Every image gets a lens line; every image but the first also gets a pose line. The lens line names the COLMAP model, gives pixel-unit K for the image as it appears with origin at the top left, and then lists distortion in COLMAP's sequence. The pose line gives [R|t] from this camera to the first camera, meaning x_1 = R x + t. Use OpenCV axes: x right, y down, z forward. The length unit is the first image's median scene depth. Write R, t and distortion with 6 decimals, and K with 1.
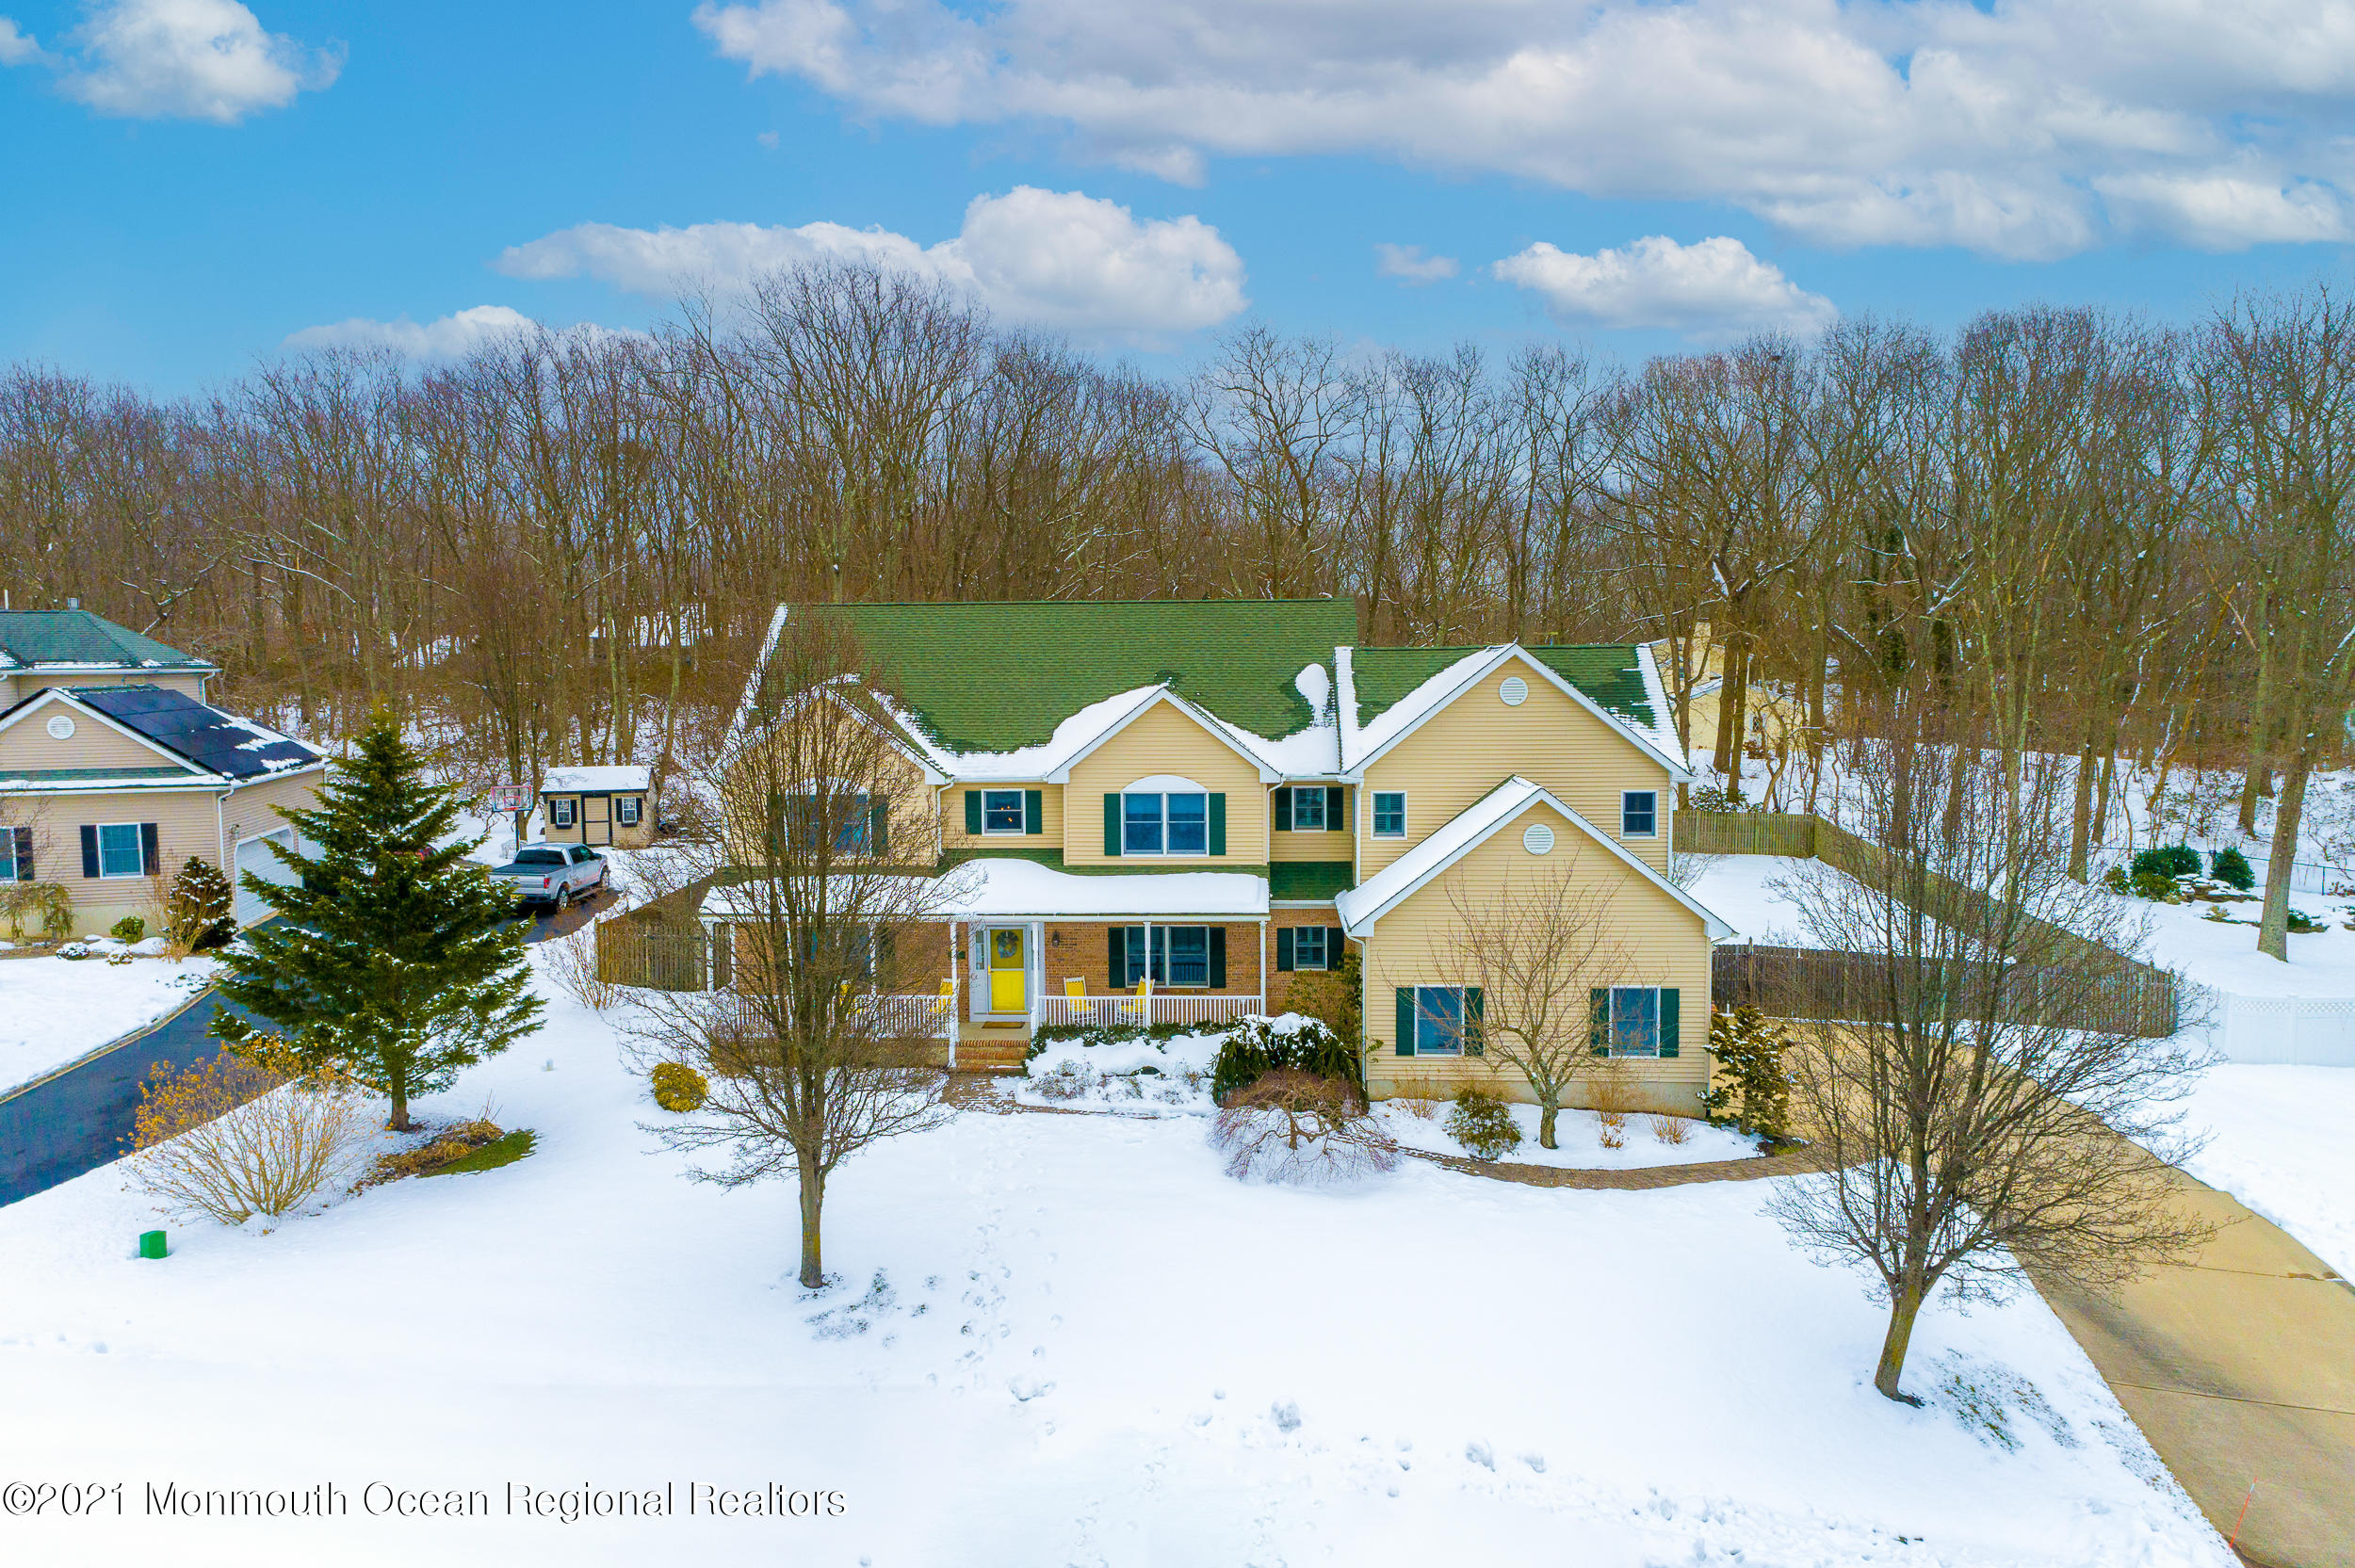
lens RADIAL K [[1641.3, 0, 1176.5], [0, 1641.3, 784.4], [0, 0, 1]] dist [-0.003456, -0.001962]
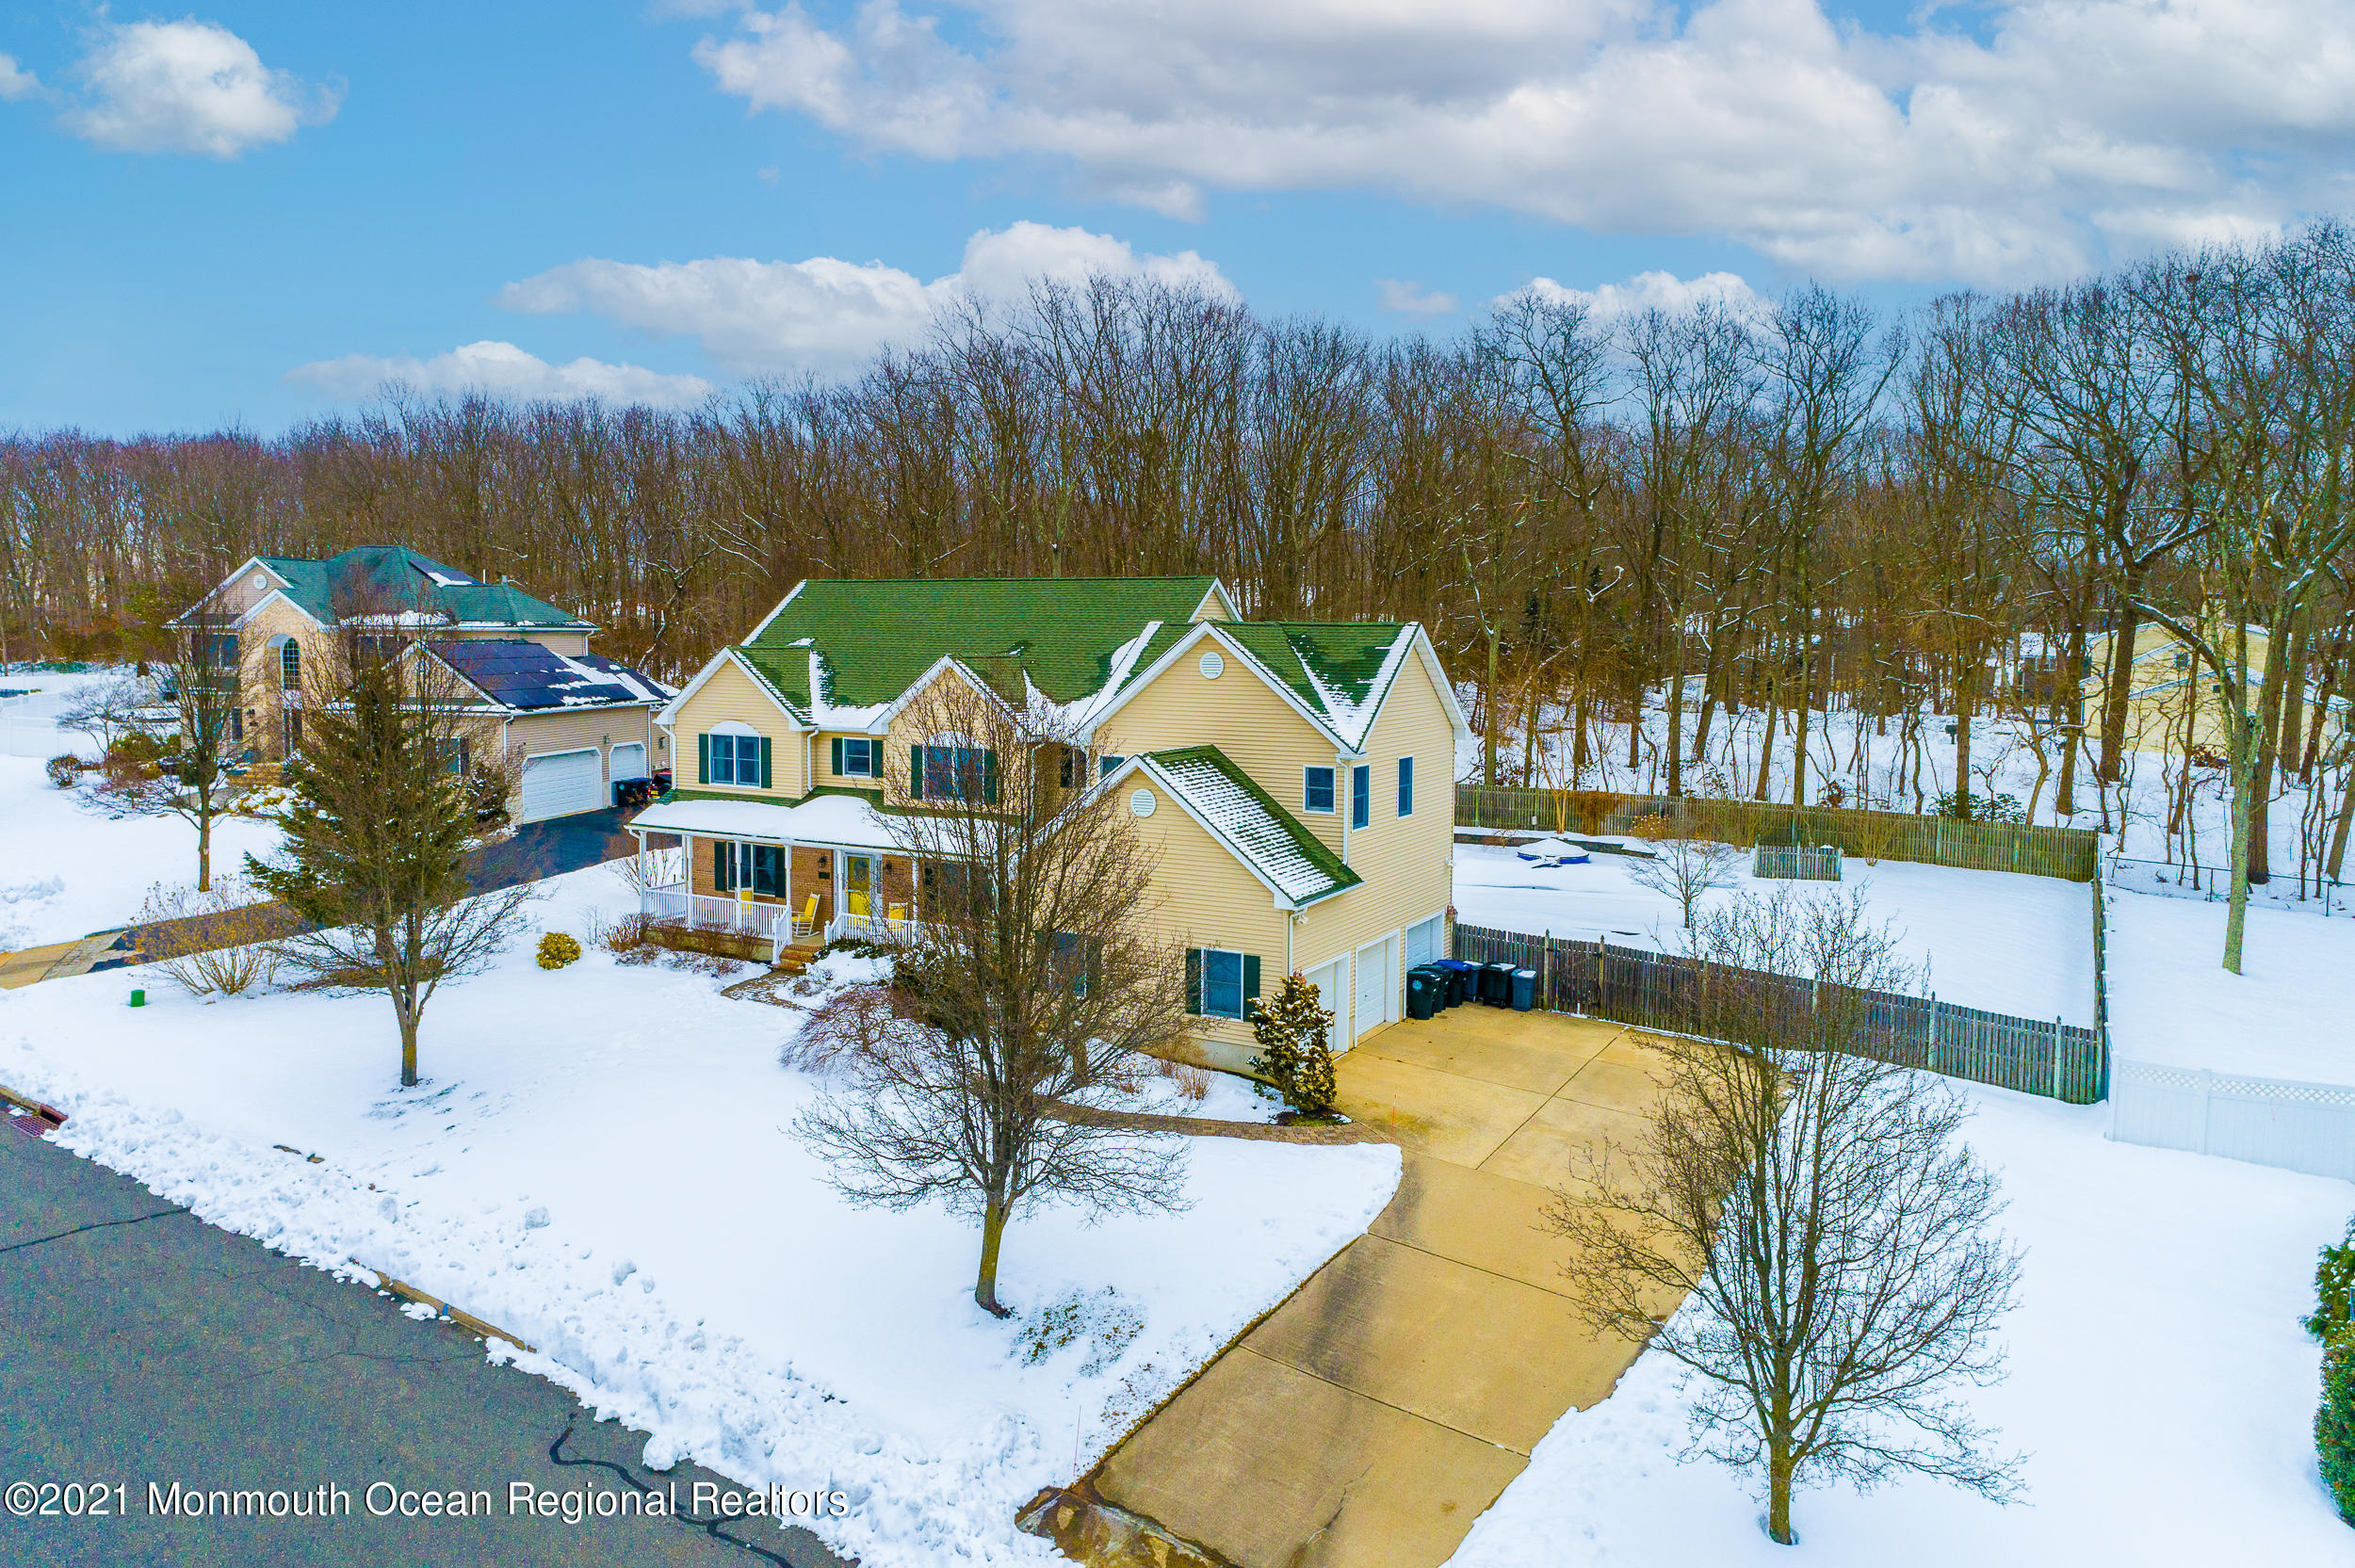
lens RADIAL K [[1641.3, 0, 1176.5], [0, 1641.3, 784.4], [0, 0, 1]] dist [-0.003456, -0.001962]
pose [[0.897294, 0.060416, -0.437280, 0.647143], [-0.057201, 0.998152, 0.020533, -0.001182], [0.437712, 0.006589, 0.899091, 0.044173]]
